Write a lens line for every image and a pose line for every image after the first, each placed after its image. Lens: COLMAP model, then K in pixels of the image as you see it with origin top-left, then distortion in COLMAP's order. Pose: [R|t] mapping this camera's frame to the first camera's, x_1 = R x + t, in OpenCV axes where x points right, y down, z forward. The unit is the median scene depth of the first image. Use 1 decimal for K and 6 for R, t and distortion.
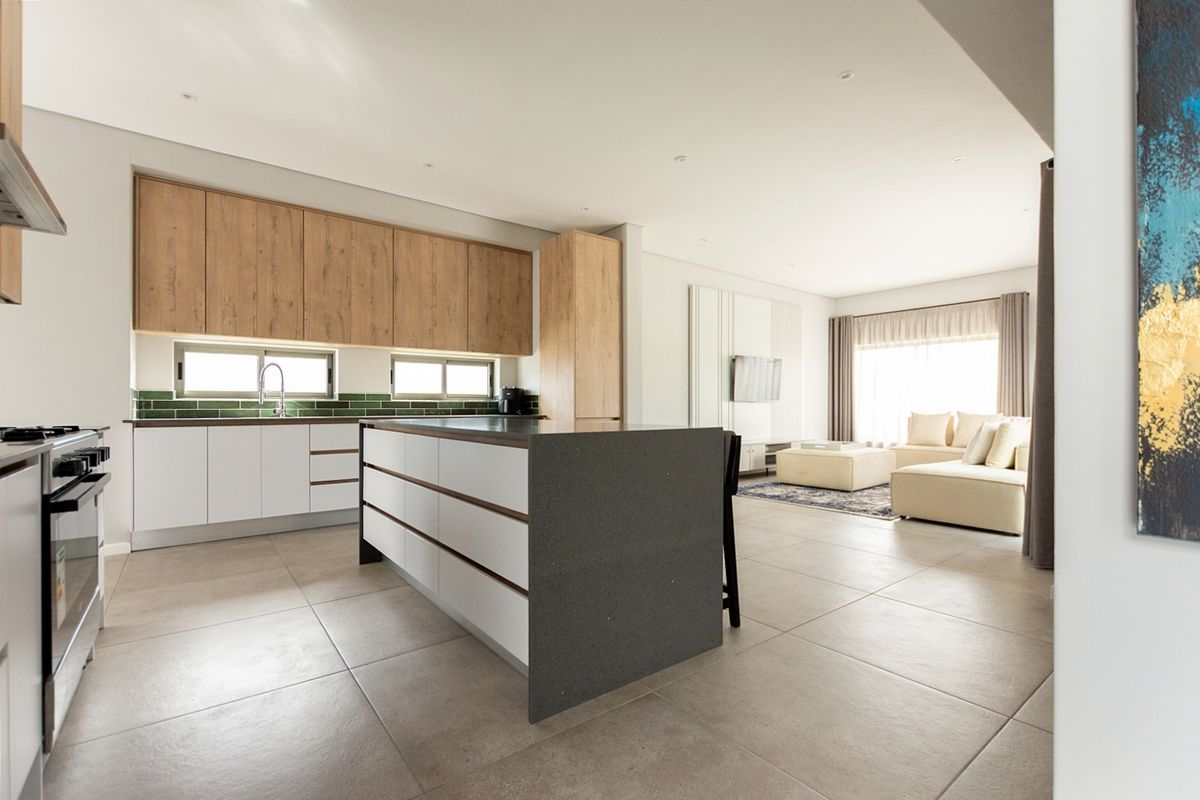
lens RADIAL K [[520.6, 0, 577.9], [0, 520.6, 404.1], [0, 0, 1]] dist [0.003486, -0.001467]
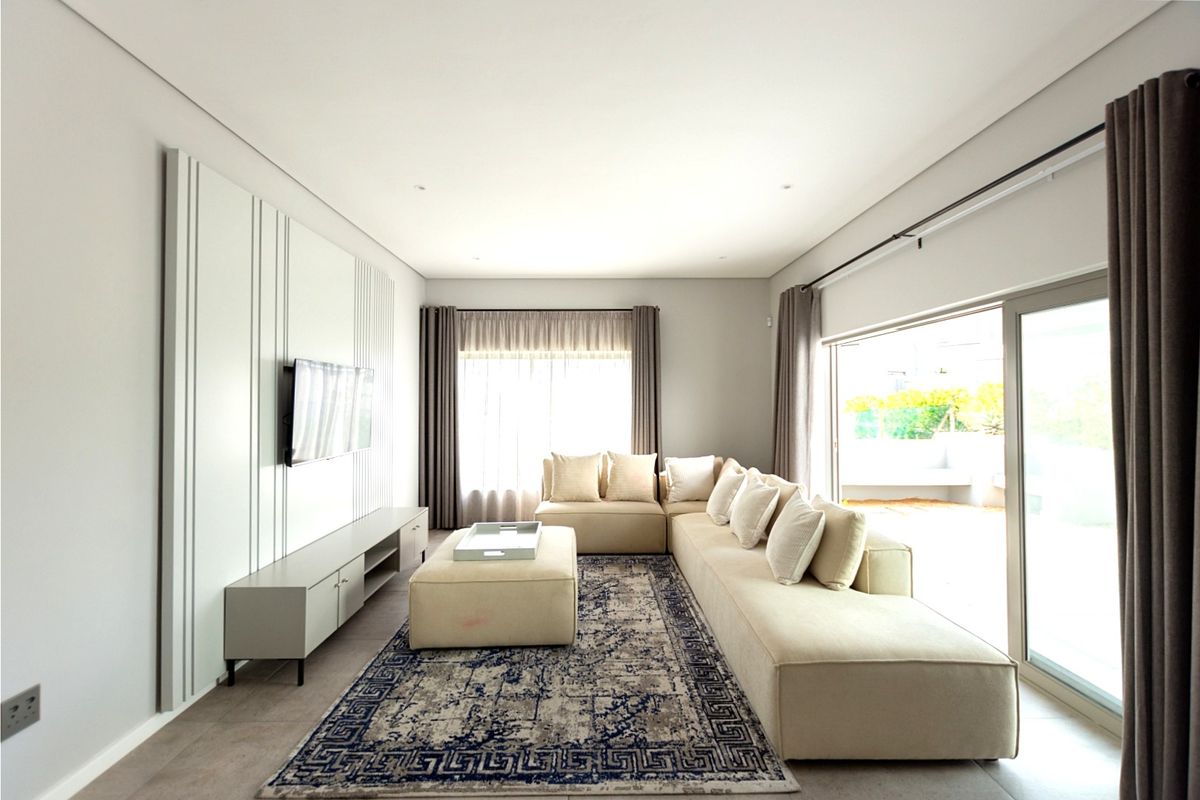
lens RADIAL K [[520.6, 0, 593.3], [0, 520.6, 394.6], [0, 0, 1]] dist [0.003486, -0.001467]
pose [[0.585713, 0.004212, 0.810508, 0.125264], [0.004817, 0.999951, -0.008677, -0.076439], [-0.810504, 0.008986, 0.585664, 0.704777]]
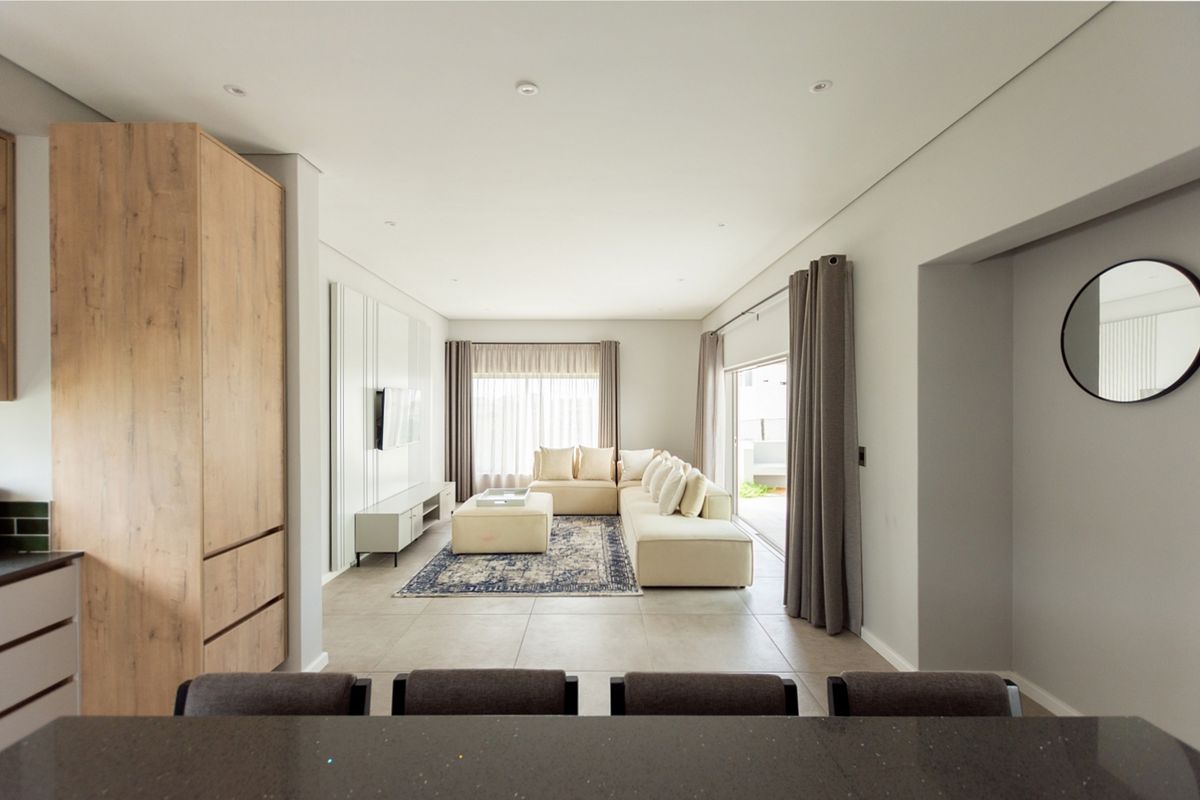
lens RADIAL K [[520.6, 0, 594.1], [0, 520.6, 405.4], [0, 0, 1]] dist [0.003486, -0.001467]
pose [[0.587855, -0.005336, 0.808949, -0.150675], [0.002362, 0.999985, 0.004879, -0.091271], [-0.808963, -0.000958, 0.587859, 0.423387]]
